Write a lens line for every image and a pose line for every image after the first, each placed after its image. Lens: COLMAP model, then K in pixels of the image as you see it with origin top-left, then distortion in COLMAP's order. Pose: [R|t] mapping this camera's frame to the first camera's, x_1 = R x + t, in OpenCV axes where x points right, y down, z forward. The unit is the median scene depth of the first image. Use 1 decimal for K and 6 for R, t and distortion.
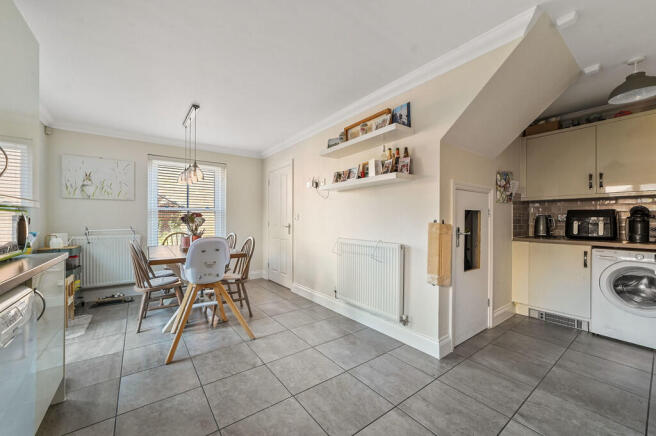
lens RADIAL K [[254.4, 0, 328.2], [0, 254.4, 220.3], [0, 0, 1]] dist [-0.003303, 0.001083]
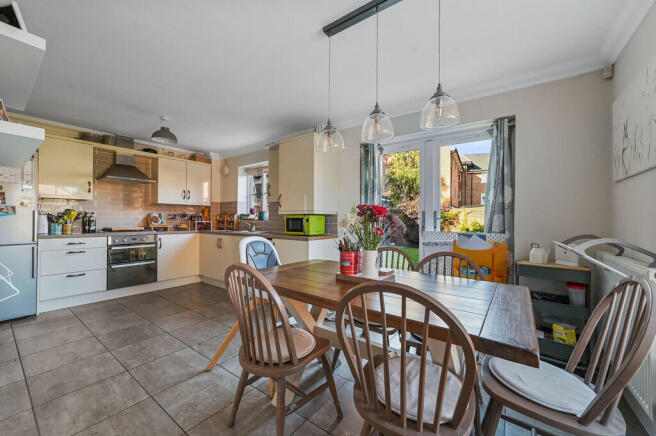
lens RADIAL K [[254.4, 0, 327.7], [0, 254.4, 219.3], [0, 0, 1]] dist [-0.003303, 0.001083]
pose [[-0.956635, -0.011067, -0.291079, -0.454093], [-0.009883, 0.999936, -0.005538, -0.002997], [0.291121, -0.002421, -0.956683, 2.043035]]
